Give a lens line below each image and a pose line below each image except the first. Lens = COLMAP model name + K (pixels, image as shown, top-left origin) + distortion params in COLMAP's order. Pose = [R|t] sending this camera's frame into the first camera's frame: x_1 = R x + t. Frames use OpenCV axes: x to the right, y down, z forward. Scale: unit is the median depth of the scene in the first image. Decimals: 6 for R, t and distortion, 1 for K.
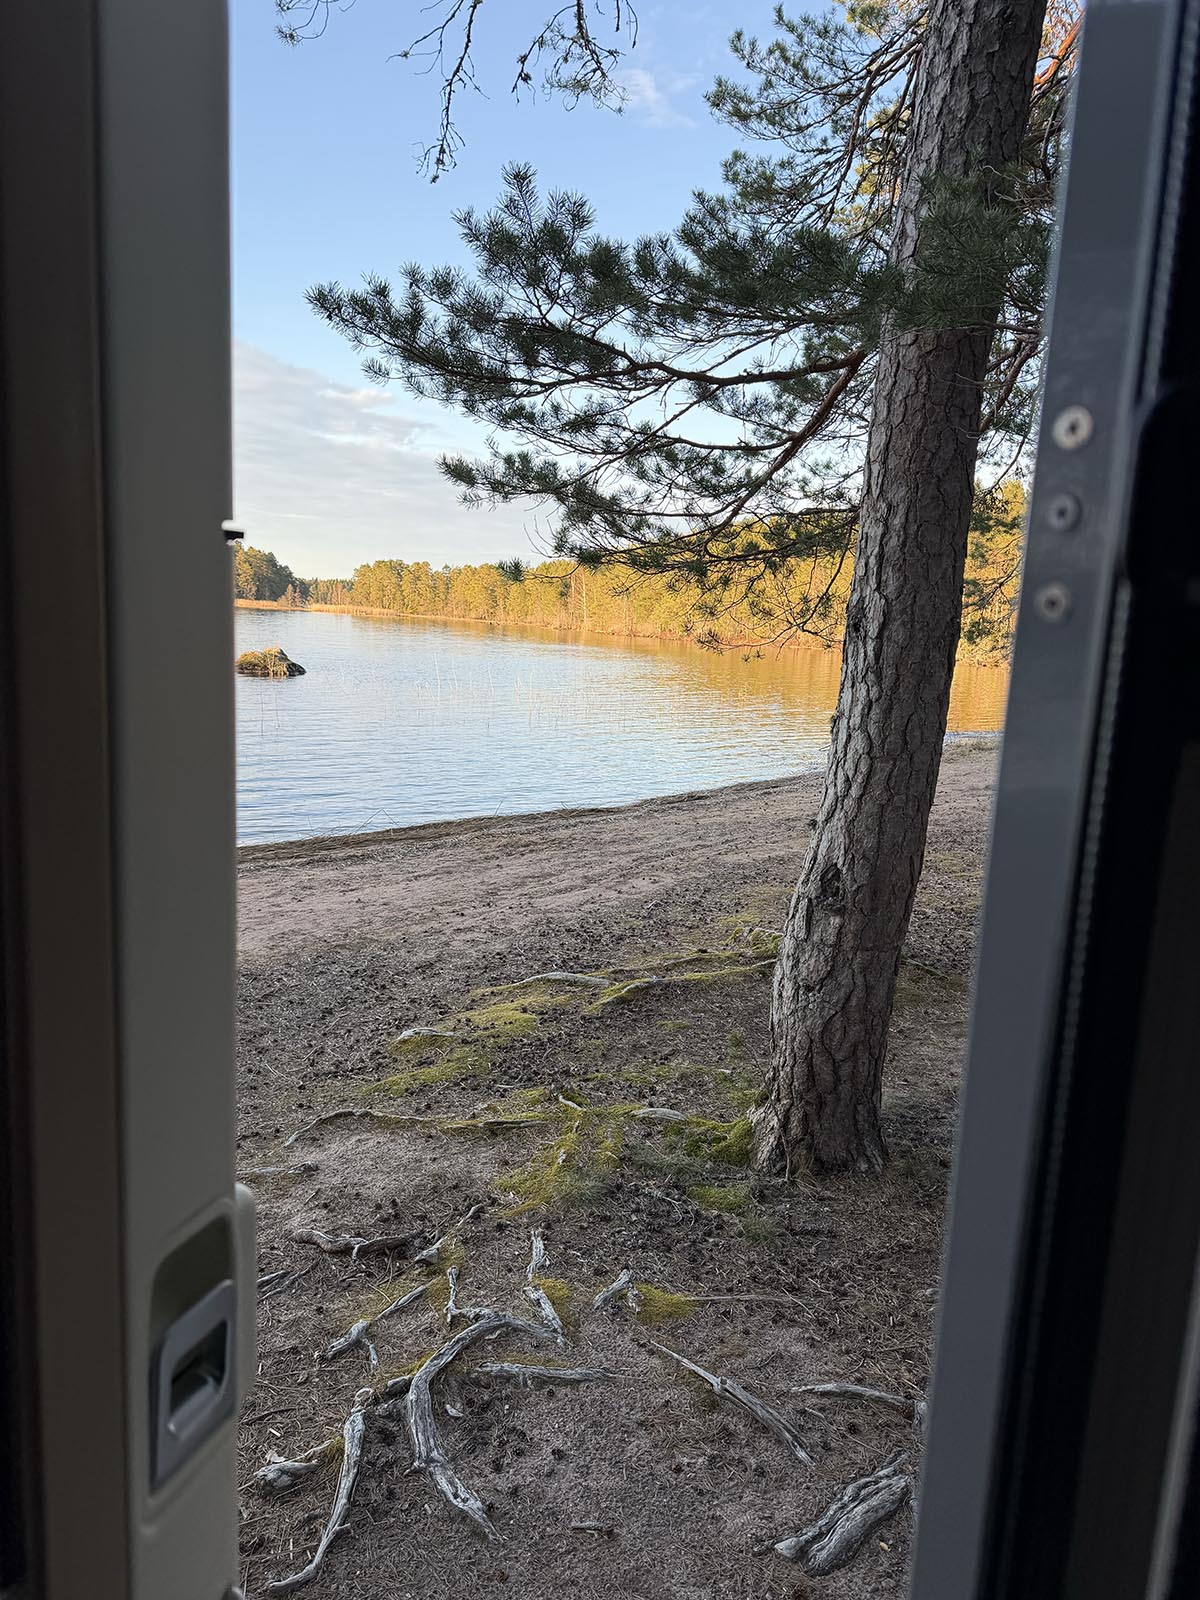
lens RADIAL K [[1142.7, 0, 597.9], [0, 1142.7, 806.0], [0, 0, 1]] dist [0.061155, -0.051979]
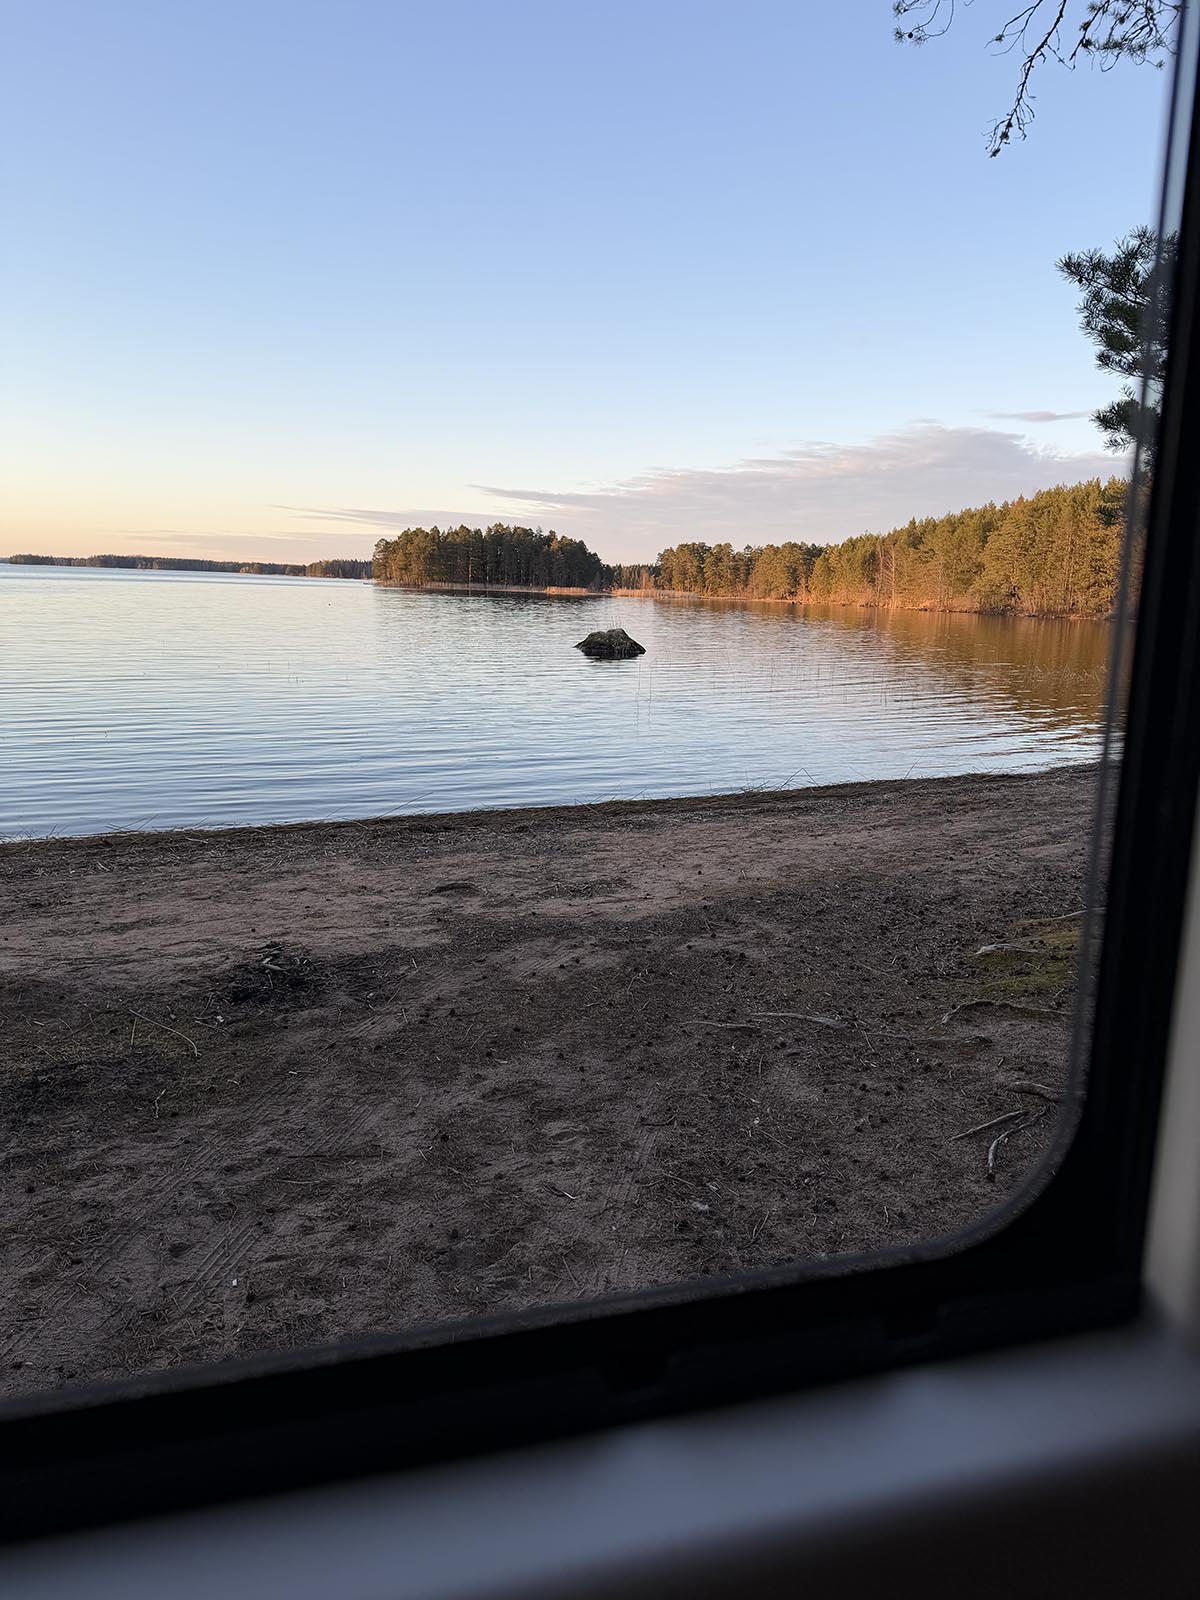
lens RADIAL K [[1142.7, 0, 605.8], [0, 1142.7, 811.2], [0, 0, 1]] dist [0.061155, -0.051979]
pose [[0.970229, 0.027506, -0.240622, -0.171998], [-0.022778, 0.999489, 0.022407, 0.034518], [0.241115, -0.016259, 0.970360, -0.098099]]
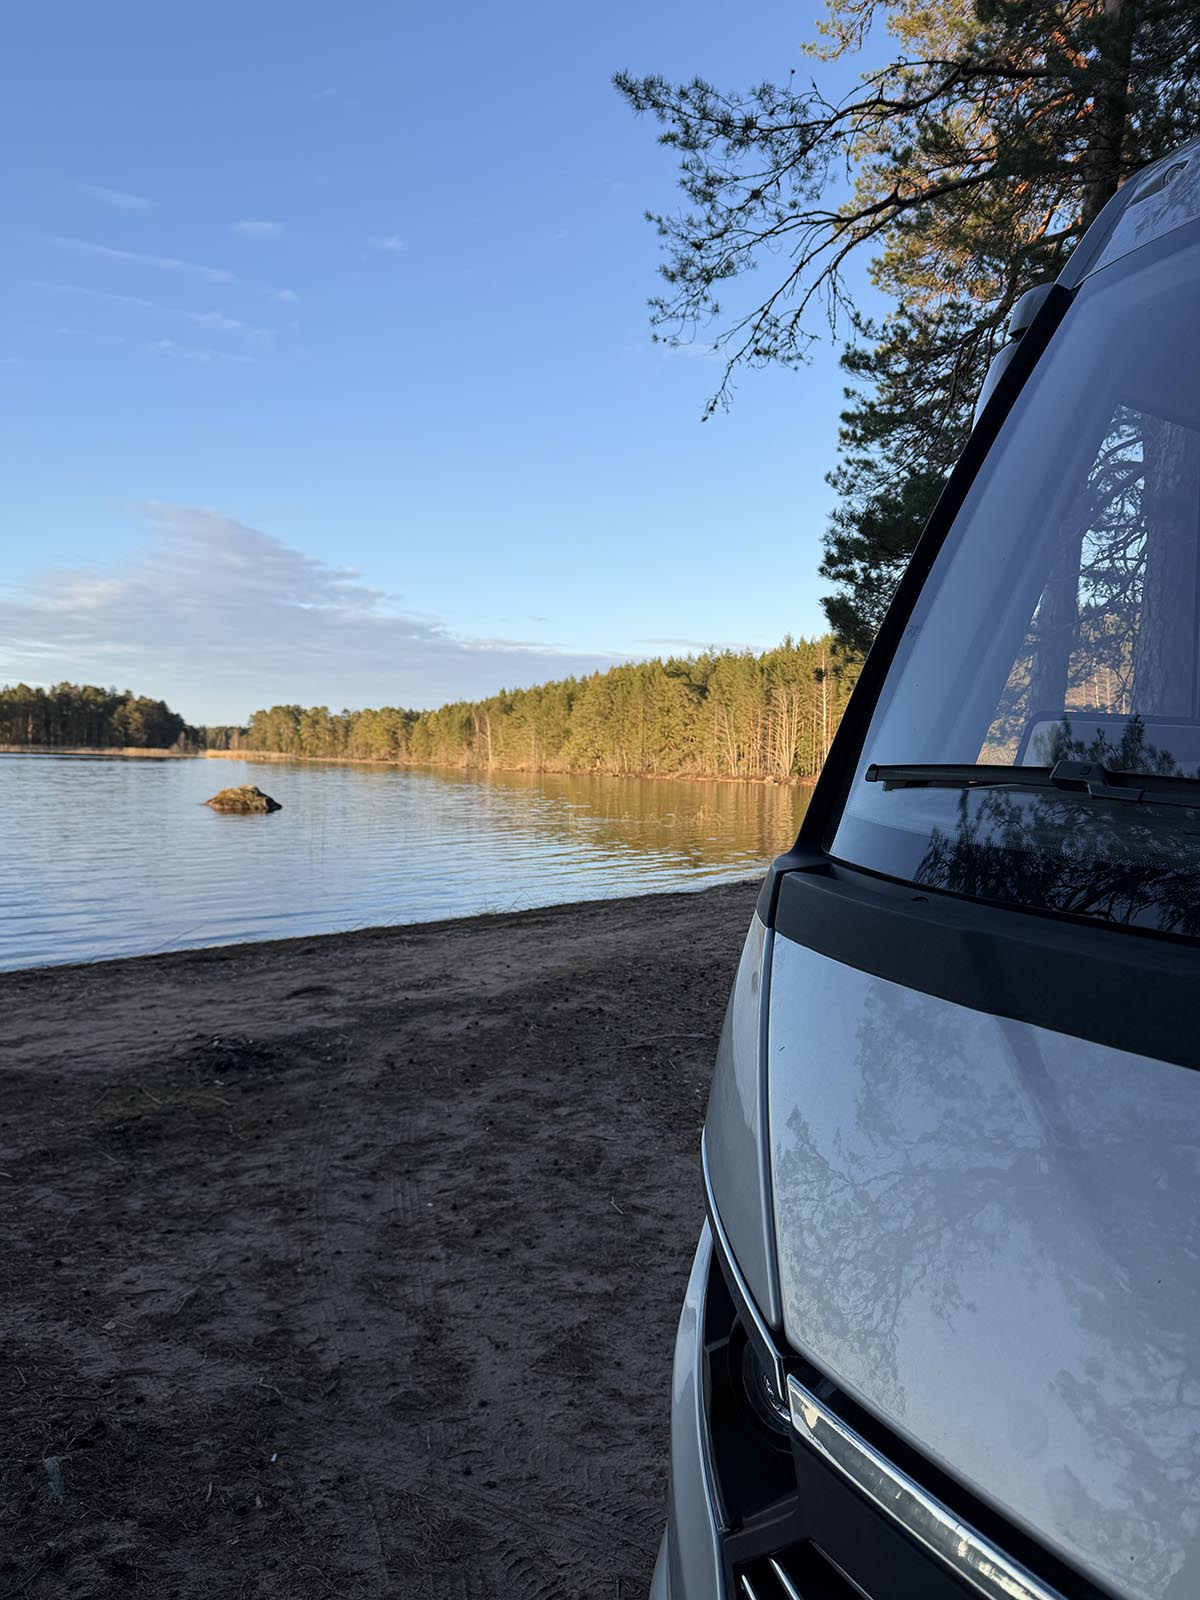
lens RADIAL K [[1142.7, 0, 629.3], [0, 1142.7, 814.6], [0, 0, 1]] dist [0.061155, -0.051979]
pose [[0.992036, -0.030463, 0.122215, -0.344017], [0.044014, 0.992984, -0.109754, 0.087952], [-0.118014, 0.114259, 0.986416, -0.292333]]
